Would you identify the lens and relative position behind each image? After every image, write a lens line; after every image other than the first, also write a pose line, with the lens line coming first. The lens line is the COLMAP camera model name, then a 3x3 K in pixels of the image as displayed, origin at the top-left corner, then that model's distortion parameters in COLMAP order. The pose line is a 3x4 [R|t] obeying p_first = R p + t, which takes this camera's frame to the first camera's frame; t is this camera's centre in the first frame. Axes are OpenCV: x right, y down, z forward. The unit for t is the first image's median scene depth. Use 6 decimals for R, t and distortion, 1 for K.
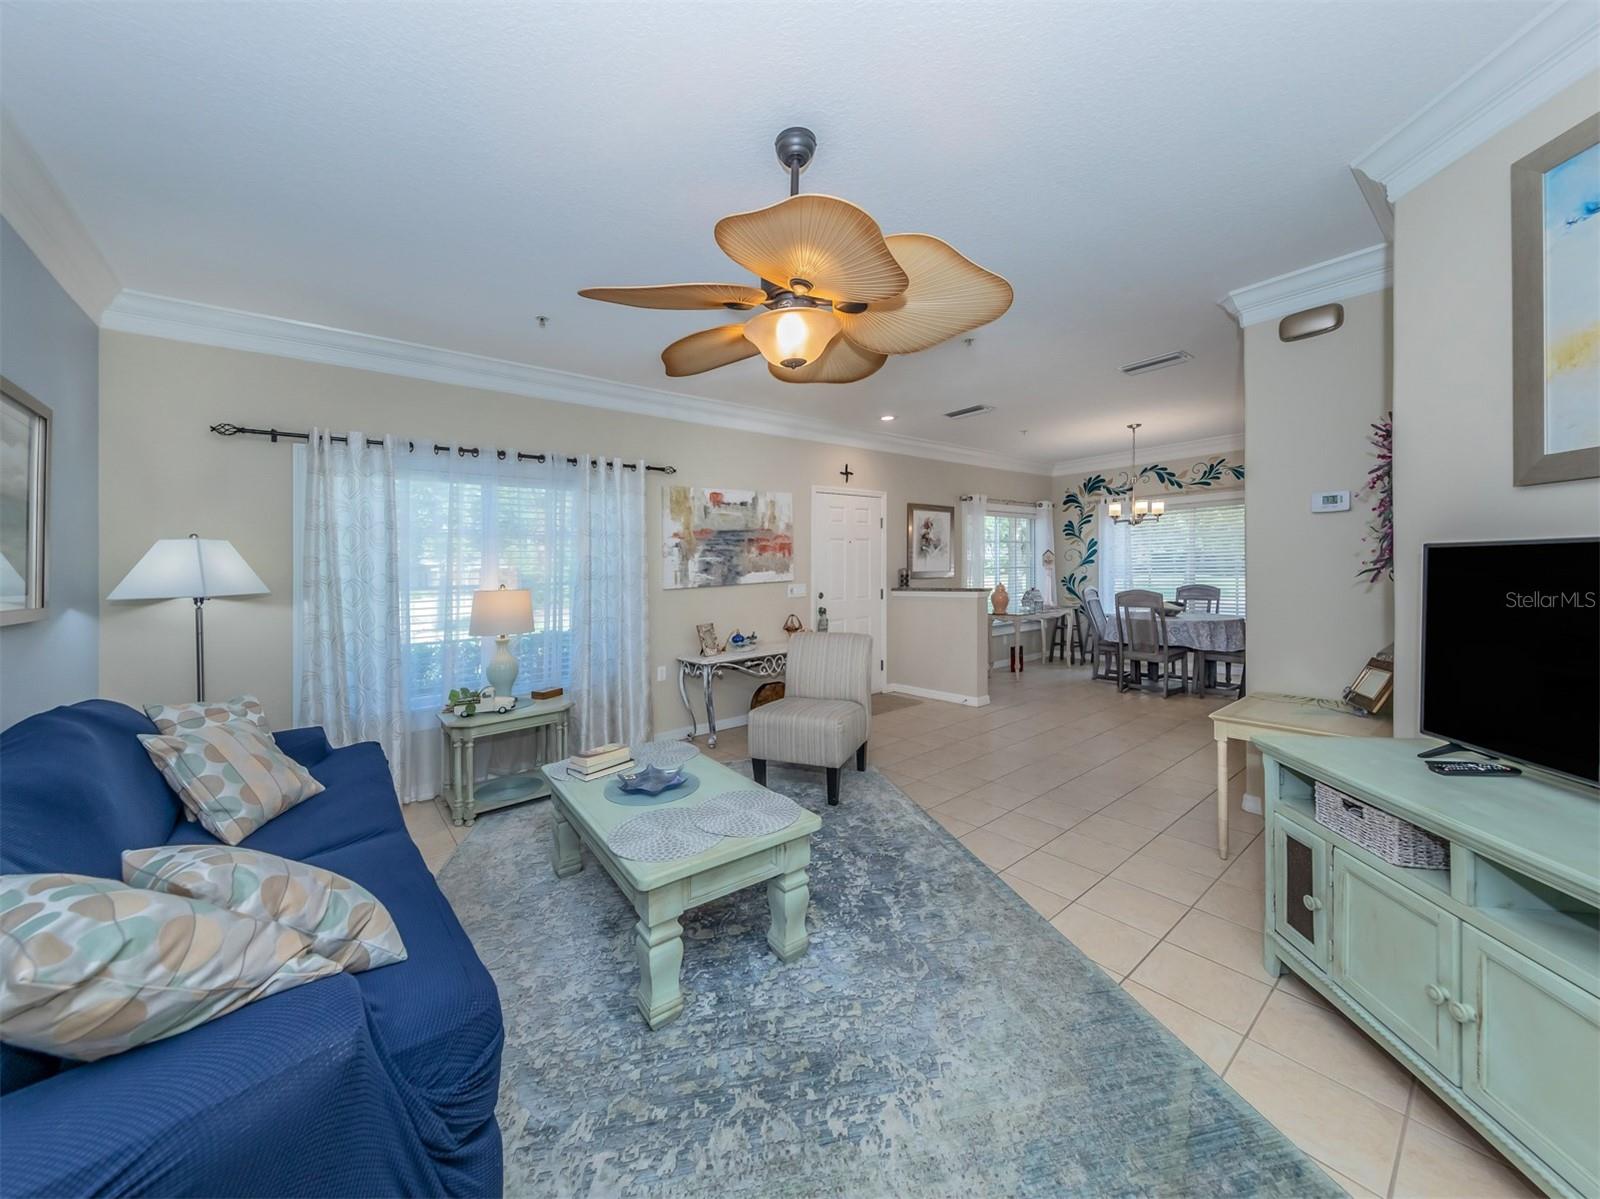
lens RADIAL K [[564.0, 0, 764.6], [0, 564.0, 602.8], [0, 0, 1]] dist [0.001066, -0.000015]
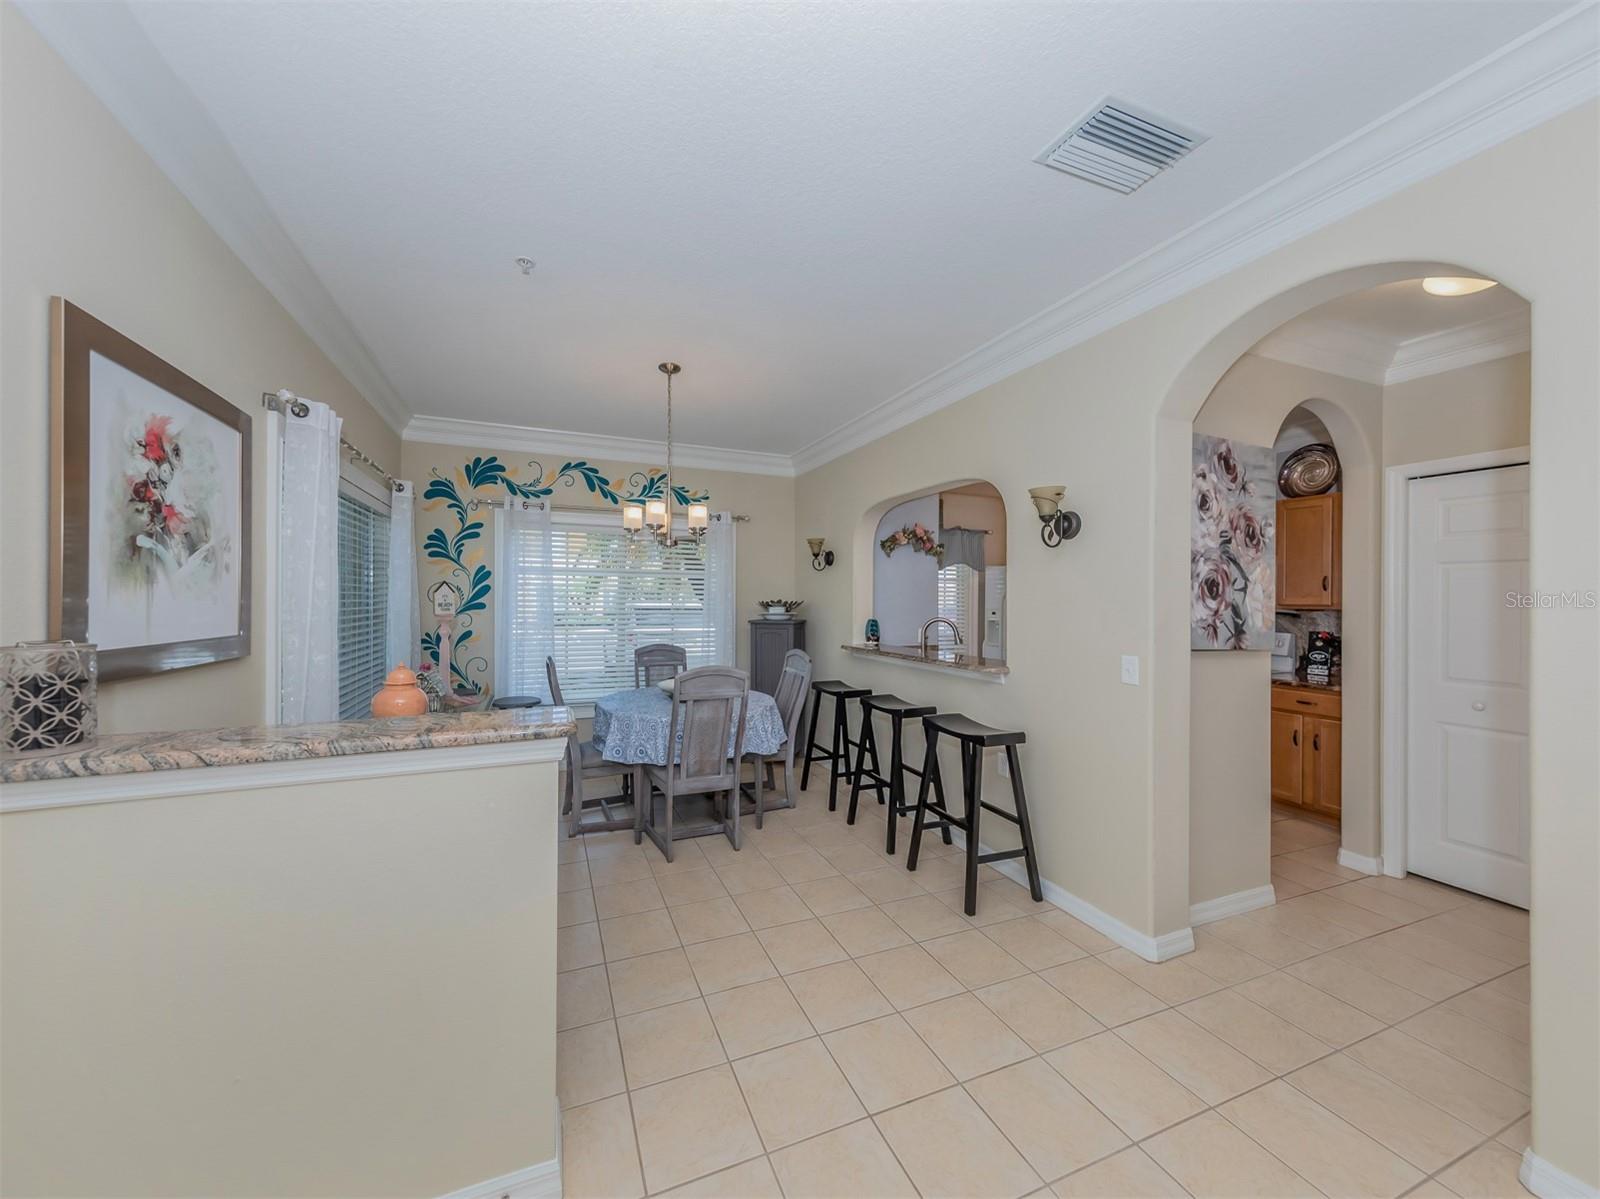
lens RADIAL K [[564.9, 0, 754.7], [0, 564.9, 606.6], [0, 0, 1]] dist [0.008513, -0.000163]
pose [[0.276480, 0.014556, 0.960910, 0.131070], [0.042716, 0.998711, -0.027419, -0.054664], [-0.960070, 0.048627, 0.275501, 0.702279]]
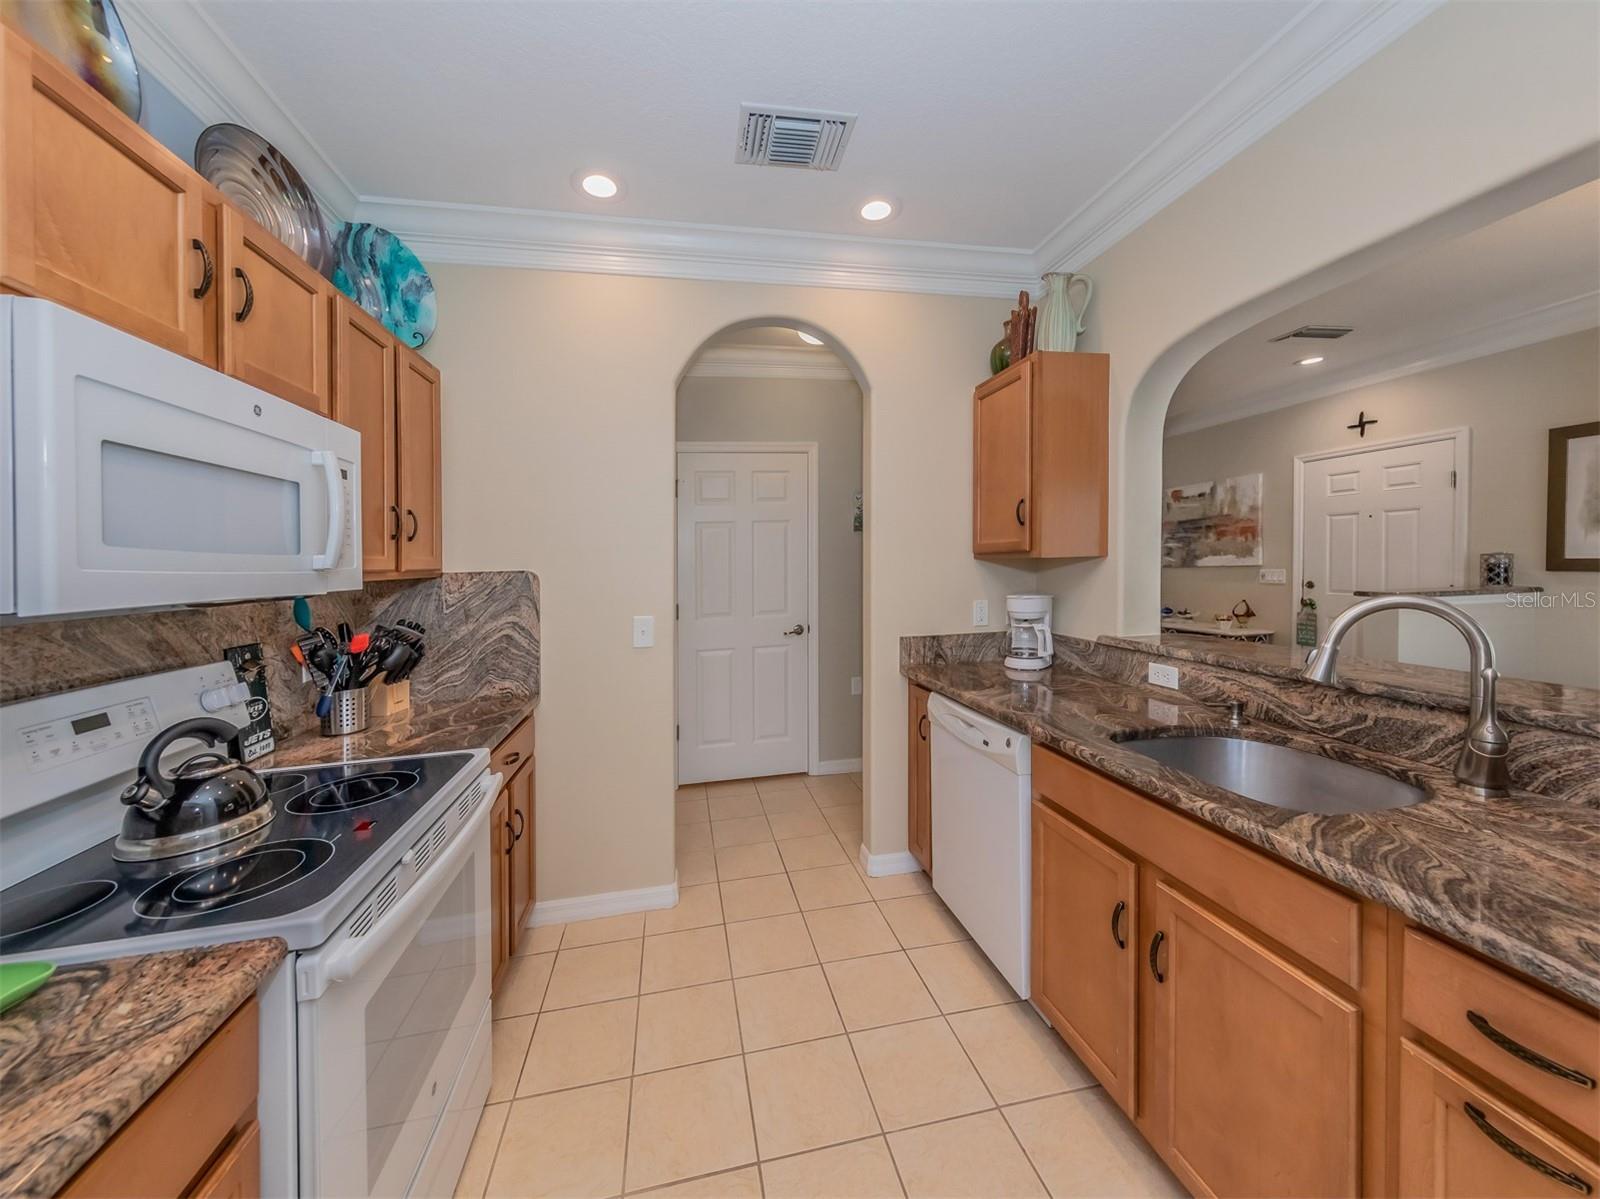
lens RADIAL K [[580.7, 0, 783.3], [0, 580.7, 572.3], [0, 0, 1]] dist [0.006680, -0.000124]
pose [[-0.438127, 0.055011, -0.897228, 1.041279], [-0.013802, 0.997596, 0.067905, -0.067956], [0.898807, 0.042134, -0.436315, 0.581878]]
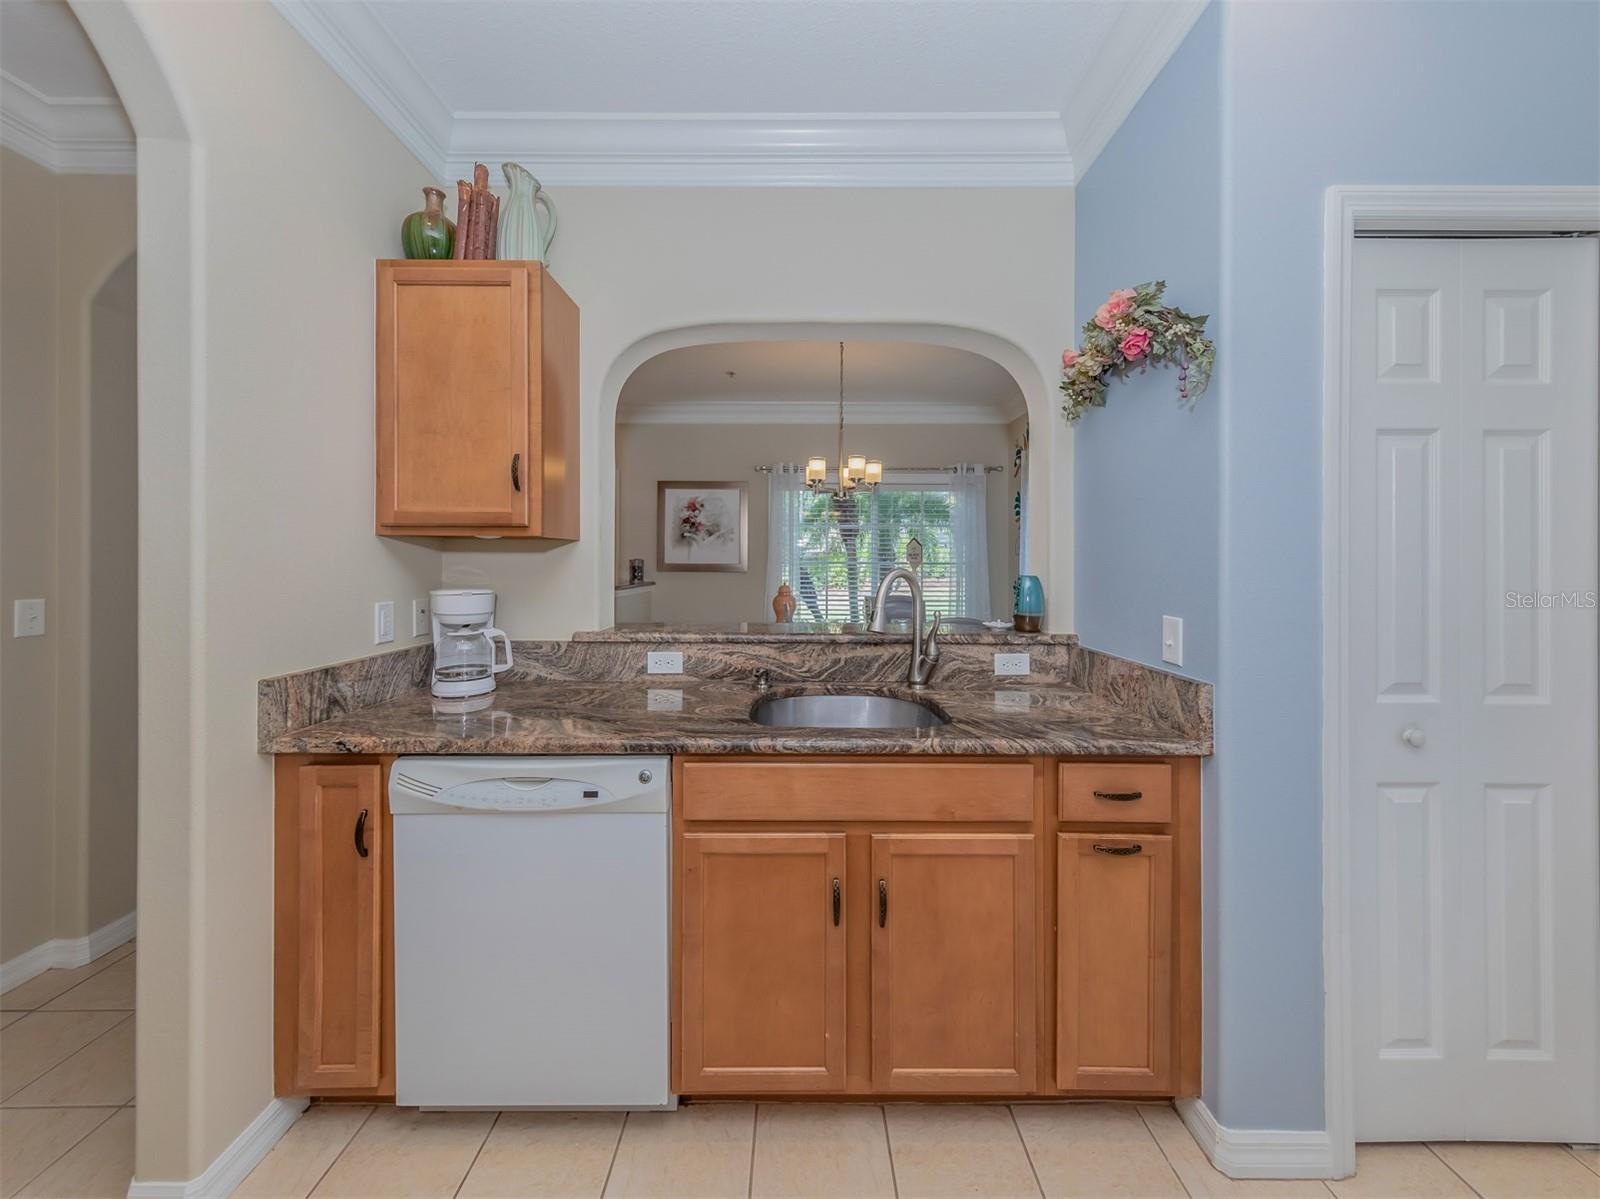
lens RADIAL K [[581.9, 0, 802.6], [0, 581.9, 576.1], [0, 0, 1]] dist [0.008894, -0.000251]
pose [[0.800957, 0.043992, -0.597103, 0.917765], [-0.058381, 0.998283, -0.004763, -0.043383], [0.595868, 0.038674, 0.802150, 0.429106]]
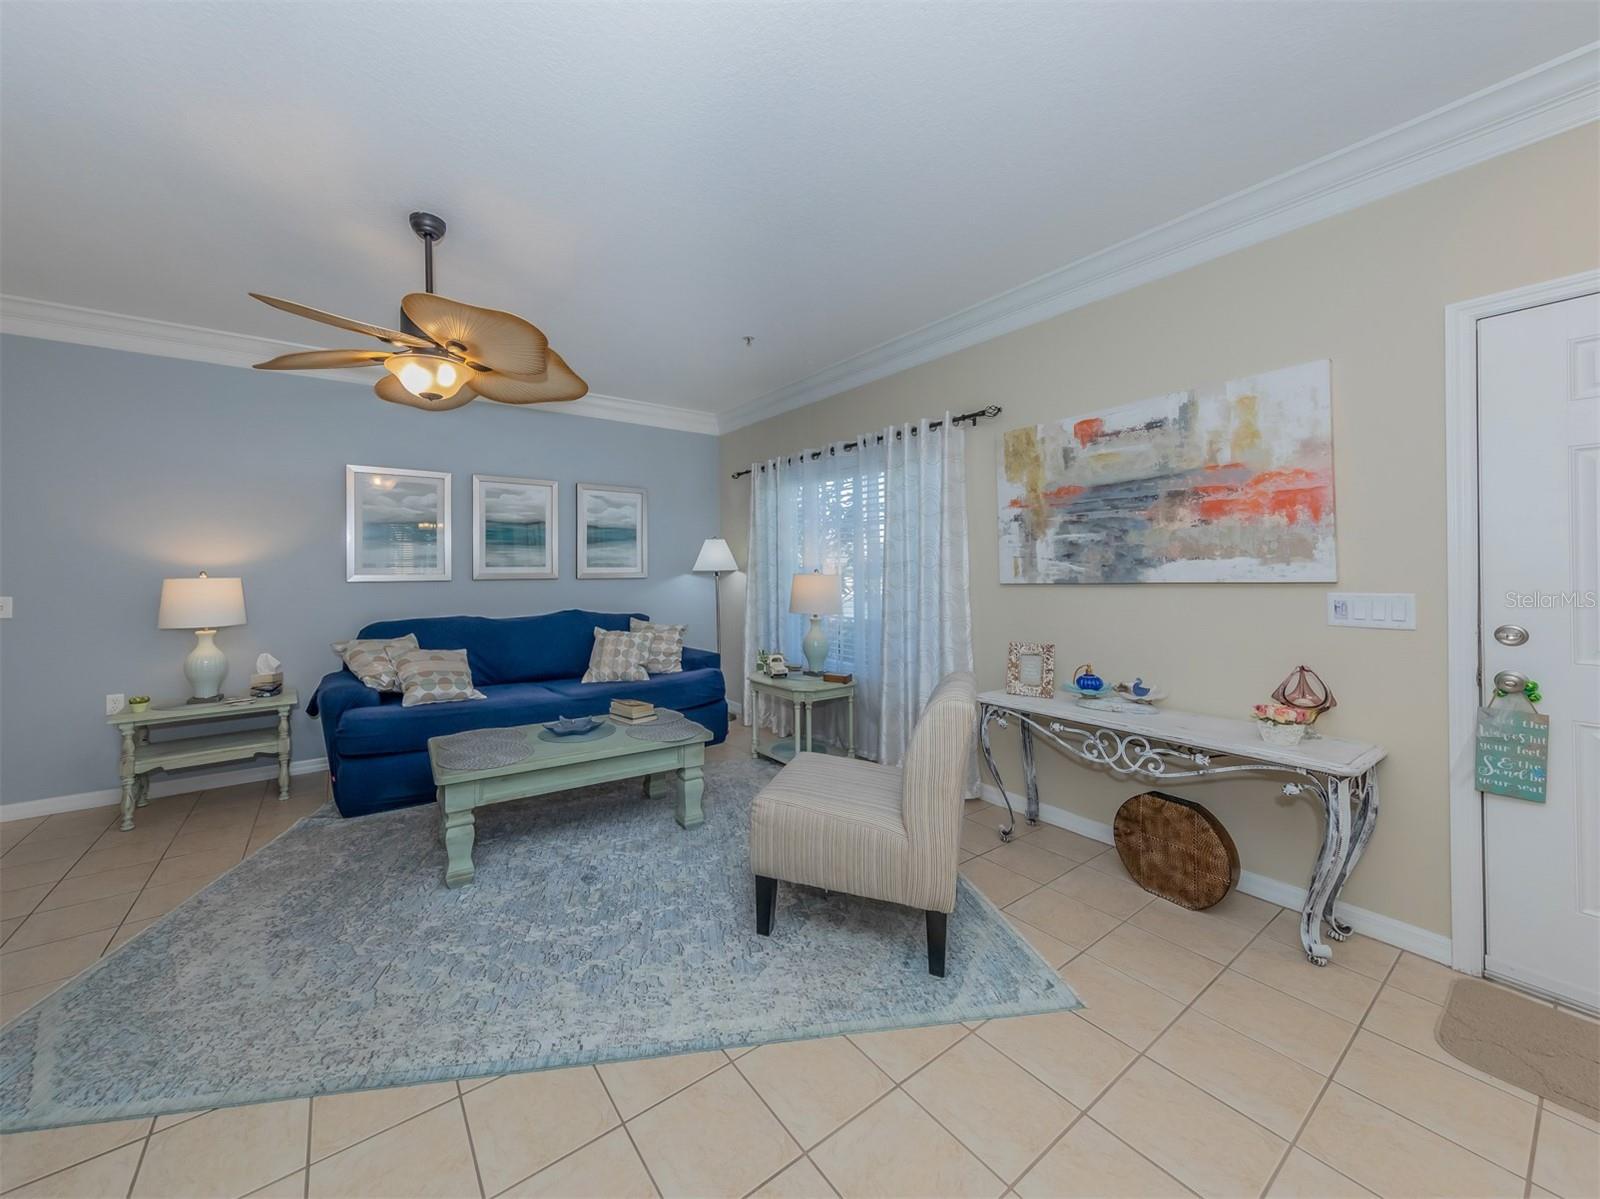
lens RADIAL K [[601.9, 0, 750.9], [0, 601.9, 571.8], [0, 0, 1]] dist [0.007693, -0.000414]
pose [[-0.037413, 0.027669, -0.998917, 0.395019], [-0.049859, 0.998320, 0.029520, -0.031517], [0.998055, 0.050909, -0.035971, 0.503441]]
